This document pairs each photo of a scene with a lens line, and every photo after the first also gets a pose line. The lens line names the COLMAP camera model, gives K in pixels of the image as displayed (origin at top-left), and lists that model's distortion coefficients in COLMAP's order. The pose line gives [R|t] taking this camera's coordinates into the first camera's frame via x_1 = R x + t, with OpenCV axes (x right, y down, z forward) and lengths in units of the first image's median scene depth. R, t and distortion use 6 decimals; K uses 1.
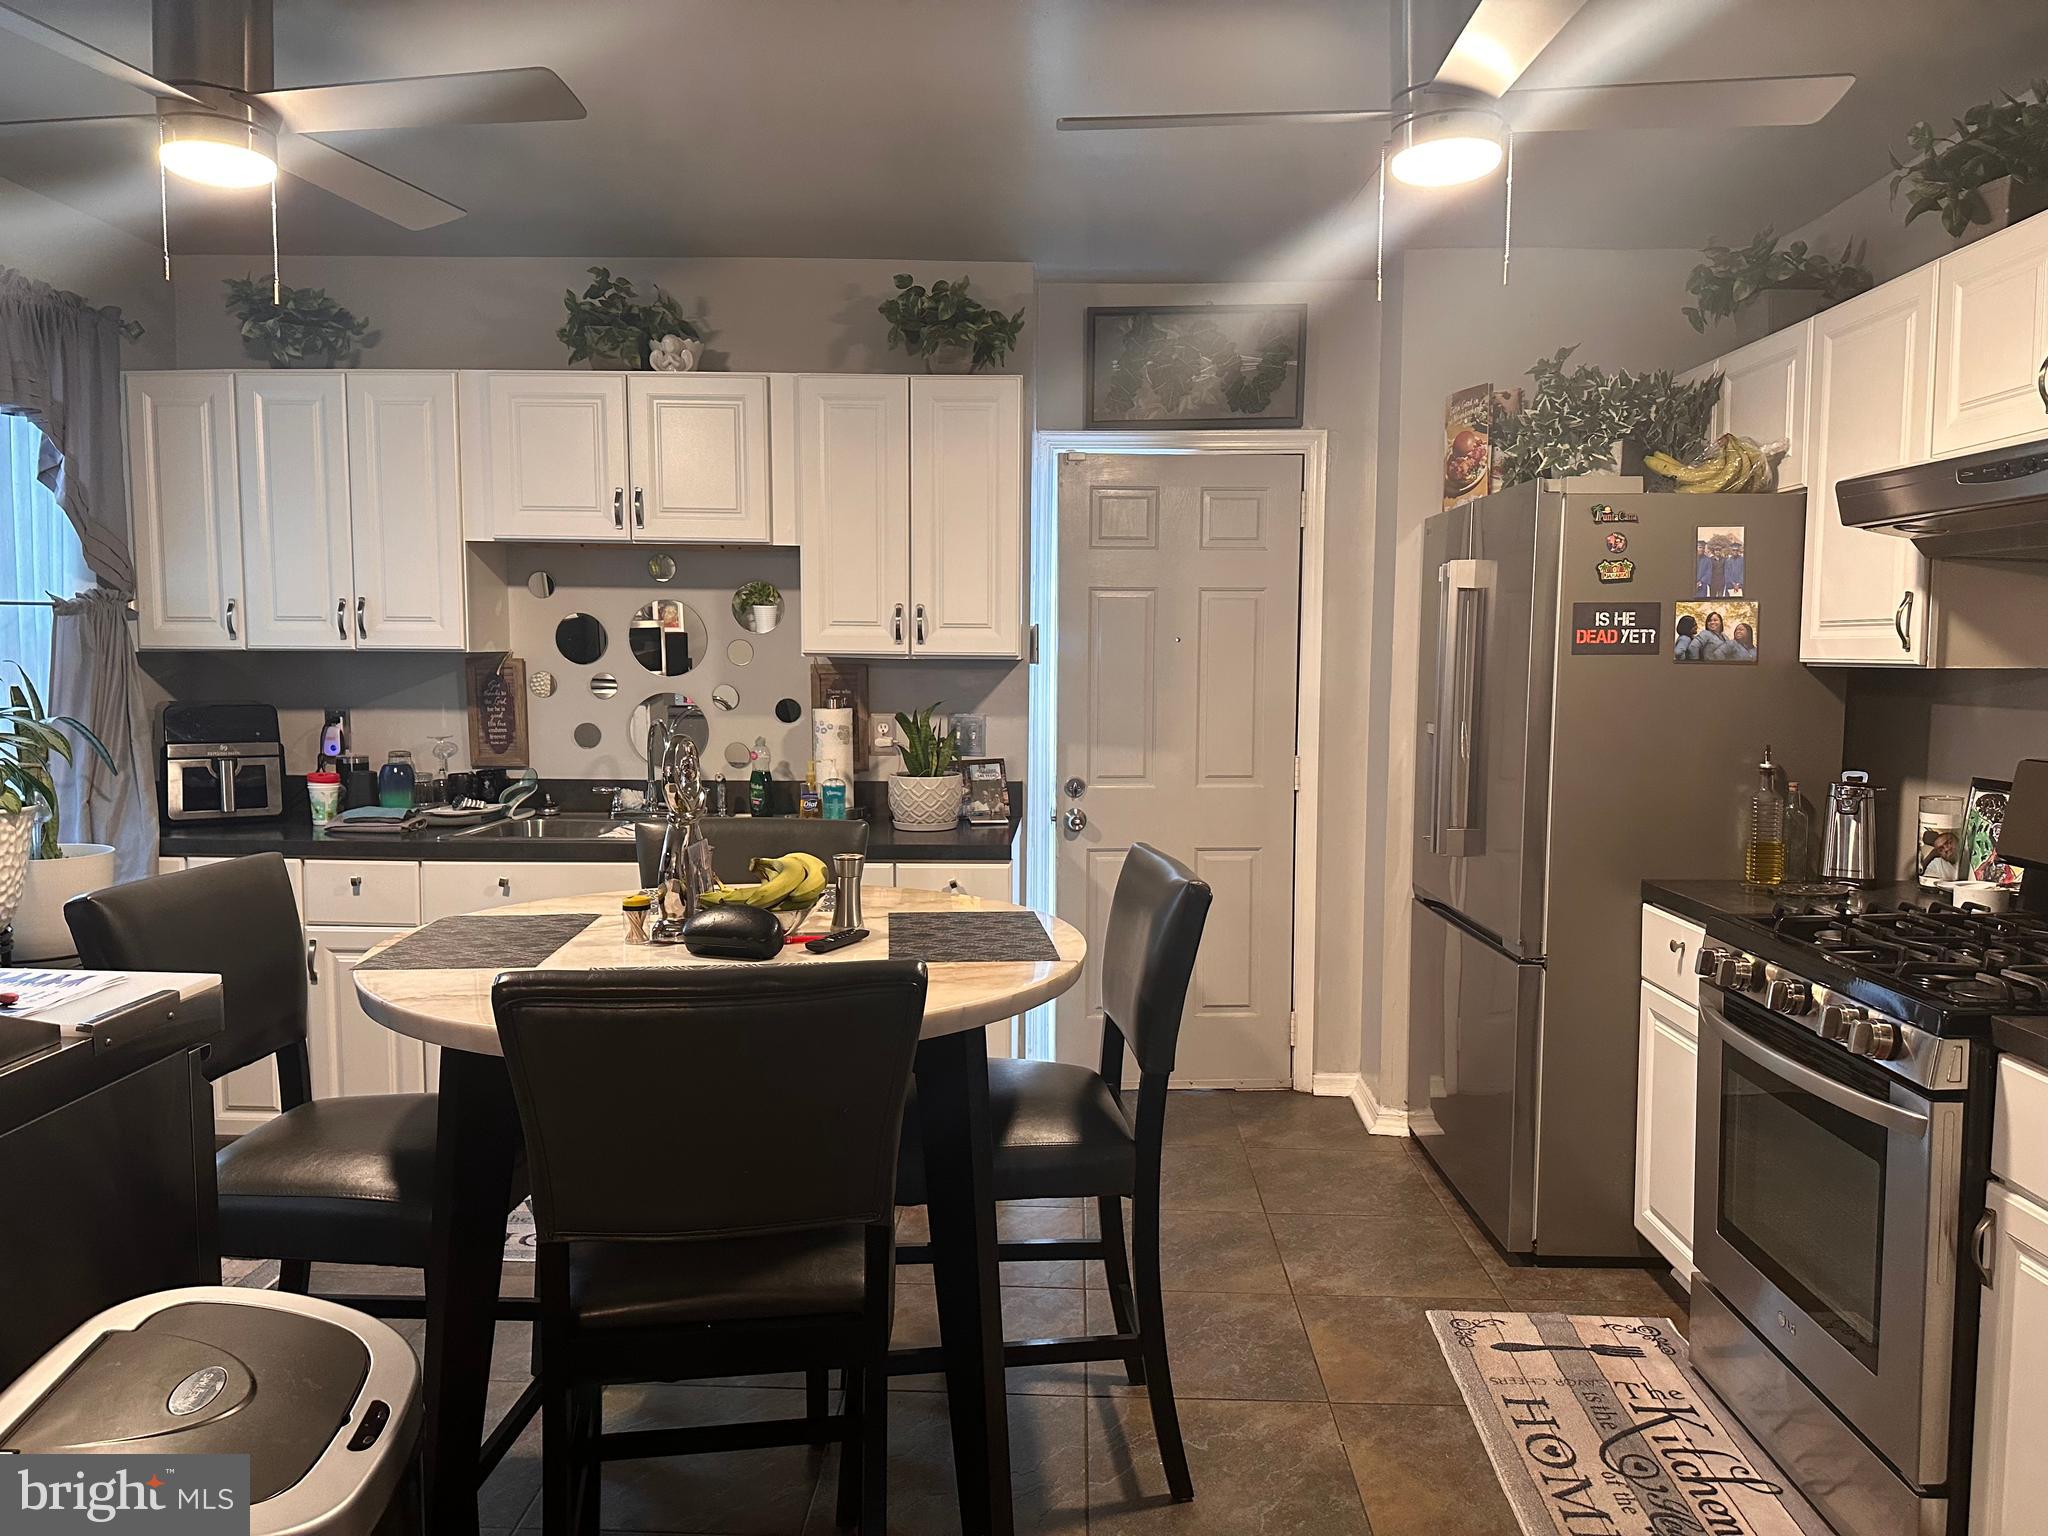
lens RADIAL K [[1448.9, 0, 1022.8], [0, 1448.9, 766.4], [0, 0, 1]] dist [0.064980, -0.080713]
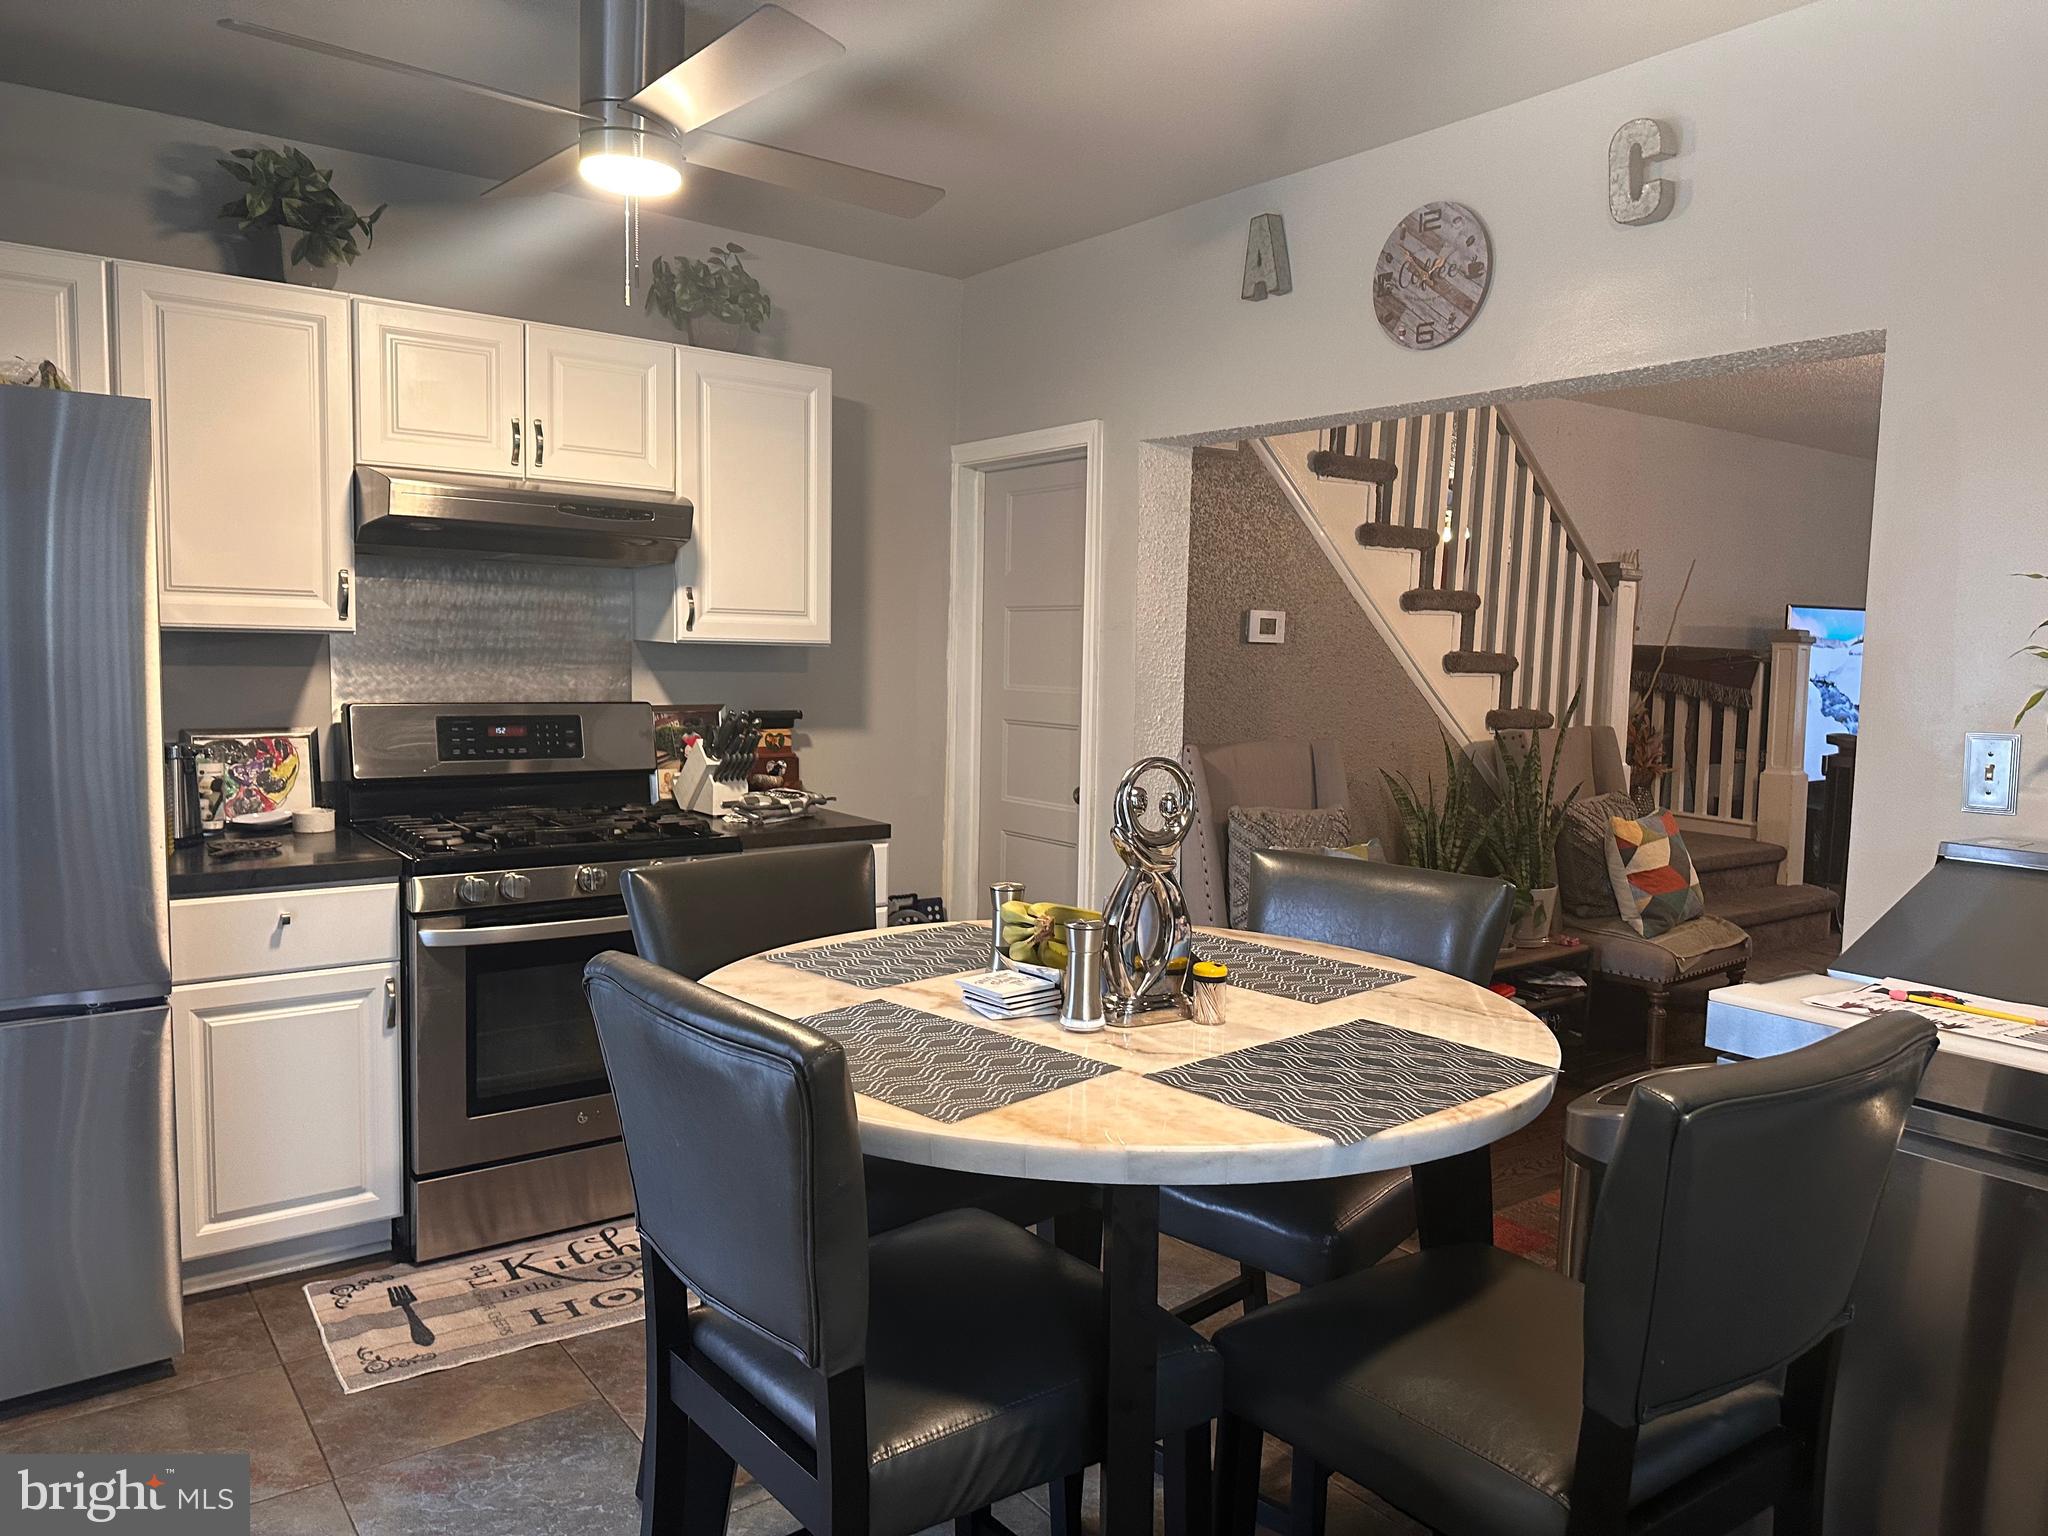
lens RADIAL K [[1448.9, 0, 1024.0], [0, 1448.9, 772.6], [0, 0, 1]] dist [0.064980, -0.080713]
pose [[-0.634674, -0.083628, 0.768242, -0.633013], [0.036556, 0.989765, 0.137943, -0.094272], [-0.771915, 0.115633, -0.625121, 1.248701]]
